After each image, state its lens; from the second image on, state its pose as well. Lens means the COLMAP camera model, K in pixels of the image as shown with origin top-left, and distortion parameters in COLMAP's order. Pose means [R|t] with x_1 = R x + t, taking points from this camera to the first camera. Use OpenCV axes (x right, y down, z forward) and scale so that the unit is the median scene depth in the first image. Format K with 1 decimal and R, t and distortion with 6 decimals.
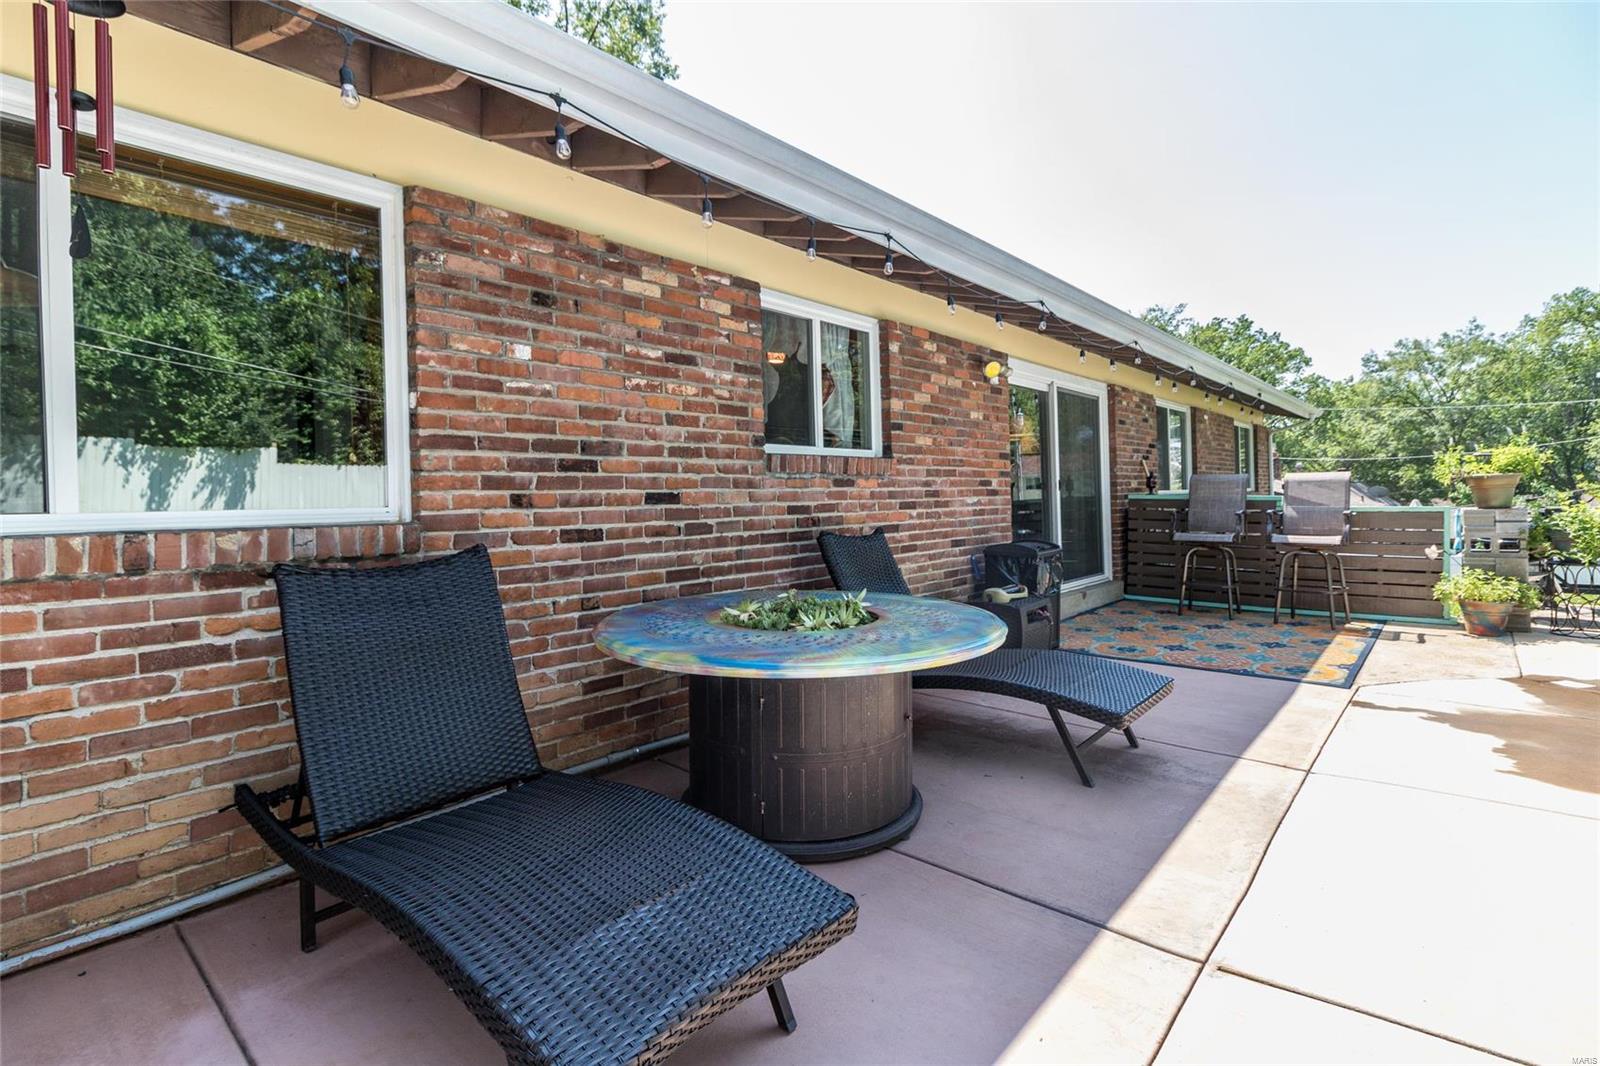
lens RADIAL K [[748.5, 0, 806.9], [0, 748.5, 495.3], [0, 0, 1]] dist [0.000109, -0.000091]
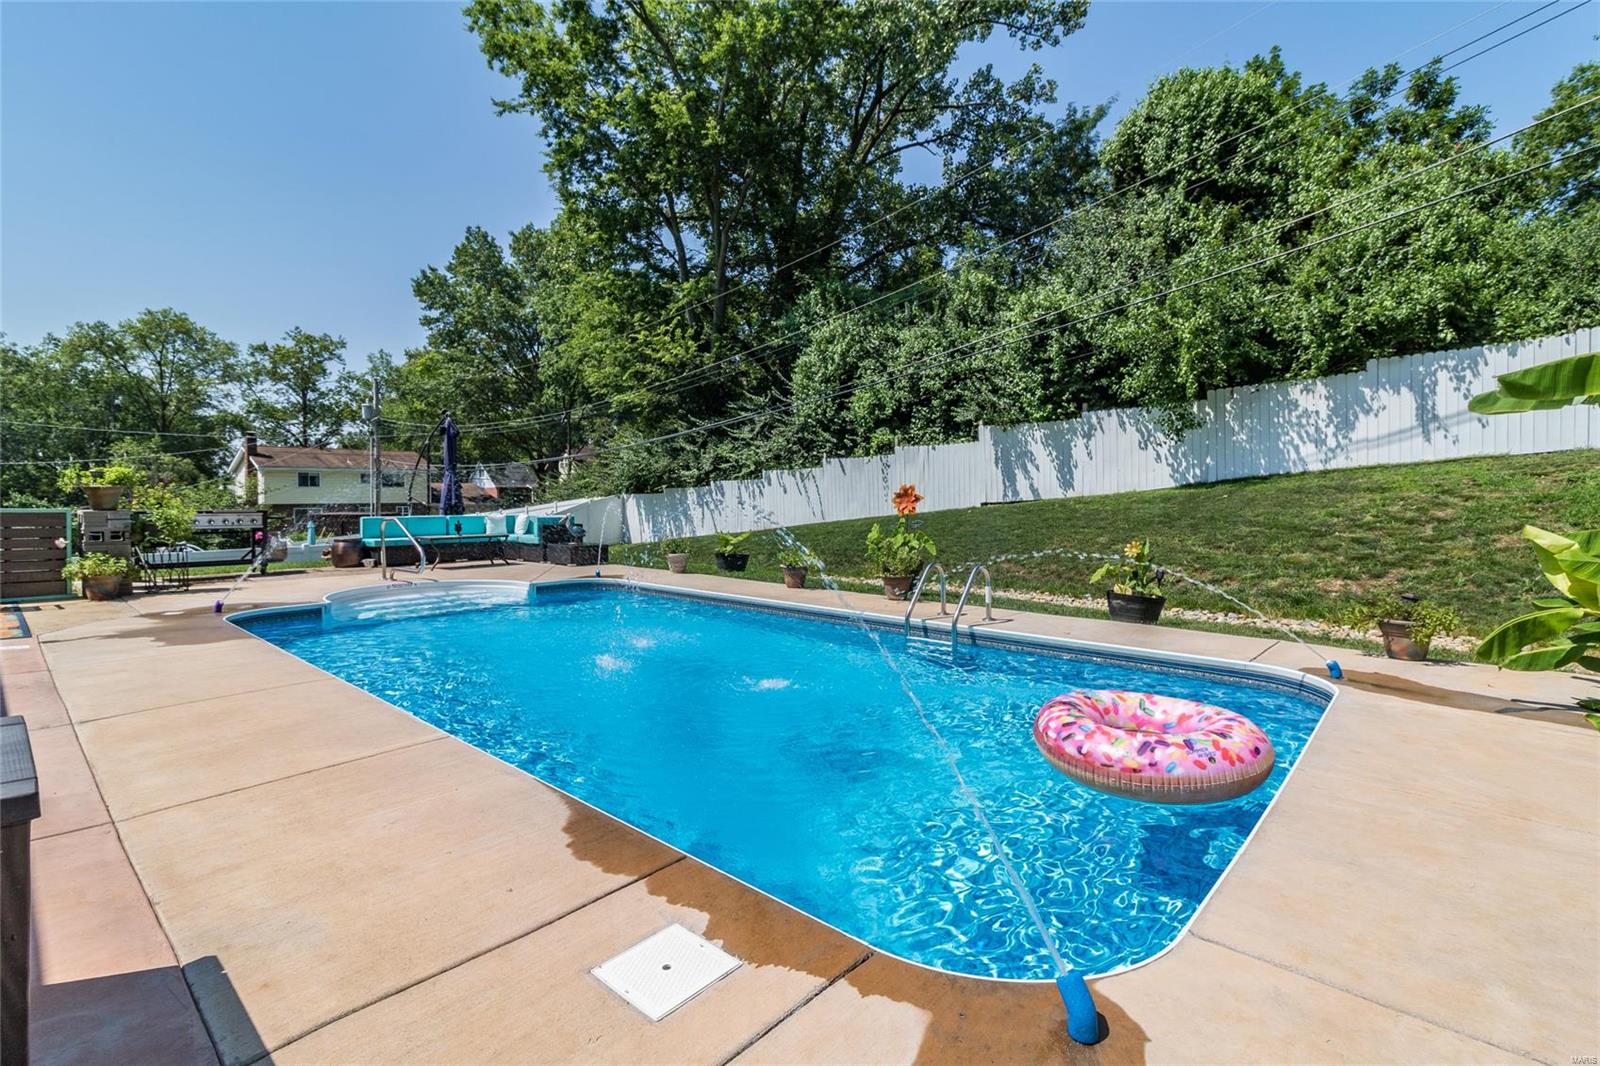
lens RADIAL K [[737.8, 0, 800.0], [0, 737.8, 533.0], [0, 0, 1]] dist [0.002696, 0.000658]
pose [[0.006275, -0.029417, 0.999548, -0.465097], [-0.002039, 0.999565, 0.029430, 0.016977], [-0.999978, -0.002223, 0.006213, -0.313608]]
